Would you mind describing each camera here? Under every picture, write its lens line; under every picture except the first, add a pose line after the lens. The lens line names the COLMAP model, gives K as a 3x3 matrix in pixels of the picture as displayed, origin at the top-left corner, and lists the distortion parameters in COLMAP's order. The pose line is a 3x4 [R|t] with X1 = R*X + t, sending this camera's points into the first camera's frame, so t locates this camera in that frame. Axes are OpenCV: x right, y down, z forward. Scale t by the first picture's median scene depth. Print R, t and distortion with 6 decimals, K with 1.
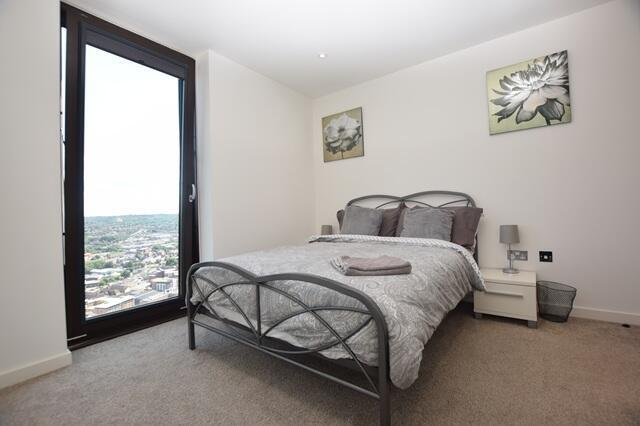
lens RADIAL K [[276.7, 0, 323.5], [0, 276.7, 214.7], [0, 0, 1]] dist [-0.020279, 0.000352]
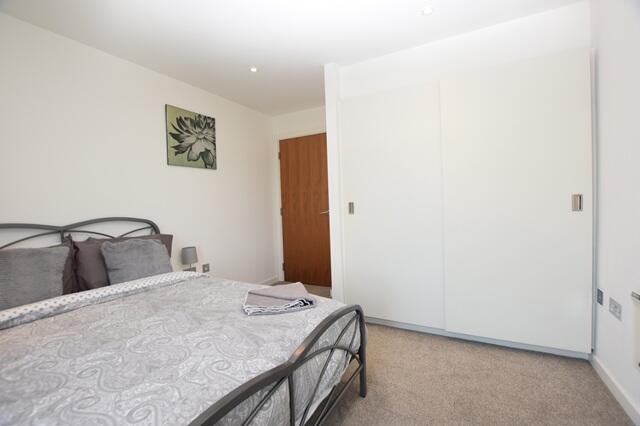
lens RADIAL K [[276.7, 0, 321.9], [0, 276.7, 211.7], [0, 0, 1]] dist [-0.020279, 0.000352]
pose [[-0.123873, 0.009893, 0.992249, -0.543821], [0.055527, 0.998453, -0.003023, -0.078334], [-0.990743, 0.054722, -0.124231, 0.588513]]
